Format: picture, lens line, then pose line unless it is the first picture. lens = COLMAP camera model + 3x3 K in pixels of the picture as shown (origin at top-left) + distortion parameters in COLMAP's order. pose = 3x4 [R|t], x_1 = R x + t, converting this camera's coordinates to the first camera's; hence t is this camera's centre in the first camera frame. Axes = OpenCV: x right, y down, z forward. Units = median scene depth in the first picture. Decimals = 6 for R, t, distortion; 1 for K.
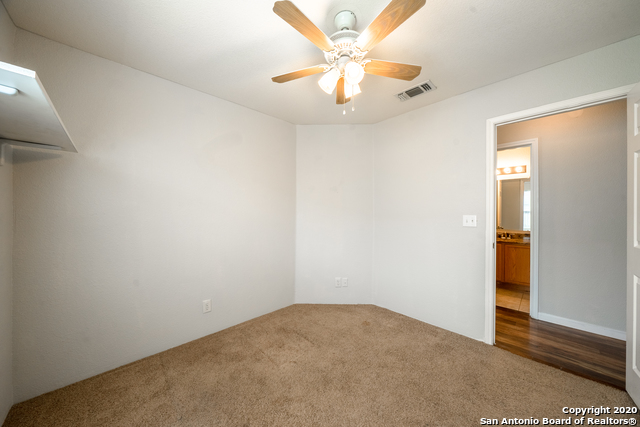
lens RADIAL K [[219.3, 0, 315.5], [0, 219.3, 214.4], [0, 0, 1]] dist [-0.002082, -0.000513]
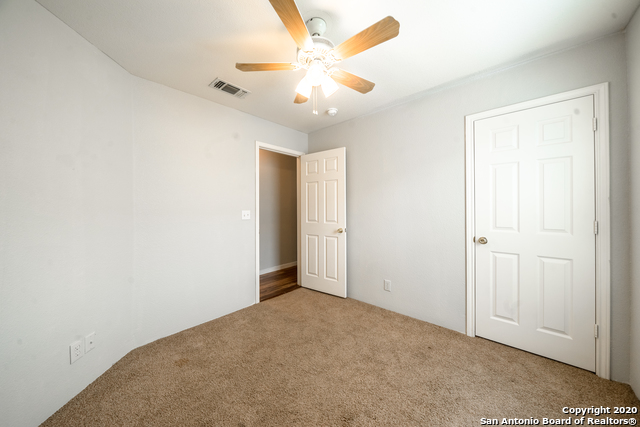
lens RADIAL K [[219.3, 0, 314.6], [0, 219.3, 209.9], [0, 0, 1]] dist [-0.002082, -0.000513]
pose [[-0.064738, -0.006283, 0.997883, -0.591114], [0.013662, 0.999881, 0.007182, -0.003825], [-0.997809, 0.014098, -0.064644, 0.692409]]
